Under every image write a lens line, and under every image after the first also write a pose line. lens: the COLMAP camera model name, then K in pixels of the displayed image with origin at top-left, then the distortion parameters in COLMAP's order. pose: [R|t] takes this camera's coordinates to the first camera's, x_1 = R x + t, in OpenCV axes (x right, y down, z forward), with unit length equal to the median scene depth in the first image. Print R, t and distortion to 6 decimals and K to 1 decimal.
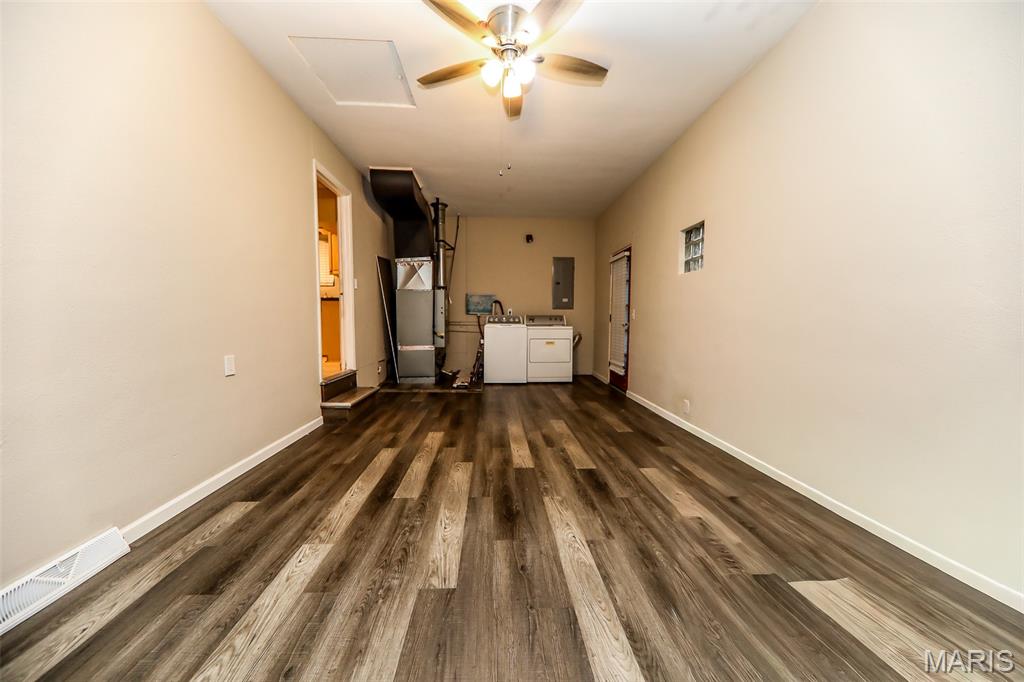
lens RADIAL K [[366.9, 0, 512.0], [0, 366.9, 341.0], [0, 0, 1]] dist [-0.001342, -0.000227]
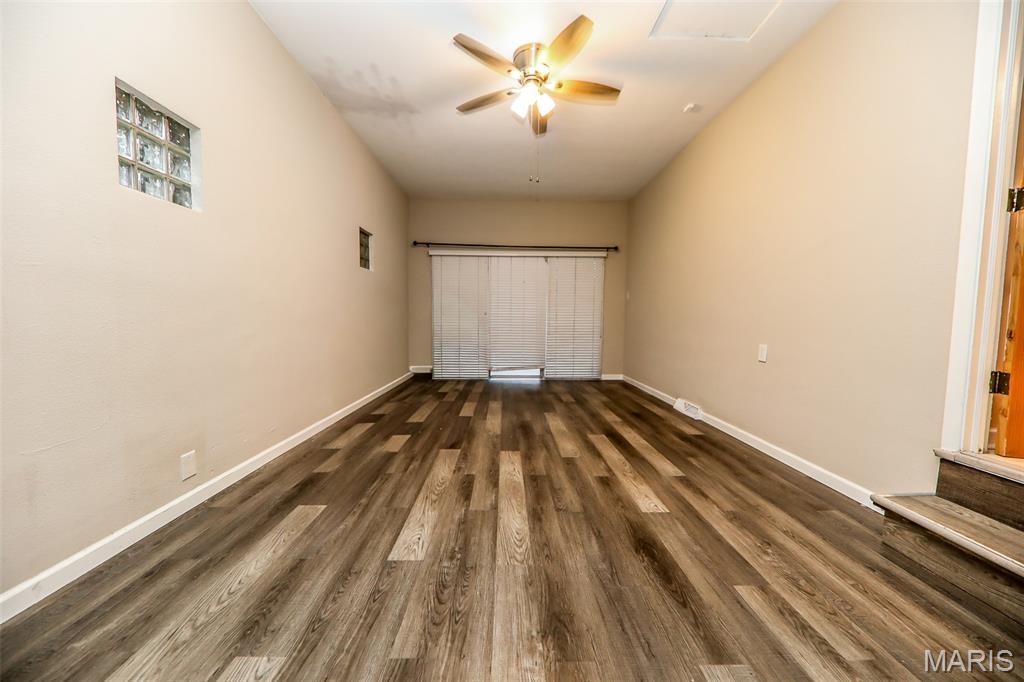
lens RADIAL K [[366.9, 0, 512.0], [0, 366.9, 341.0], [0, 0, 1]] dist [-0.001342, -0.000227]
pose [[-0.999143, -0.023256, 0.034248, -0.000426], [-0.018889, 0.992261, 0.122723, -0.089710], [-0.036837, 0.121971, -0.991850, 1.920523]]
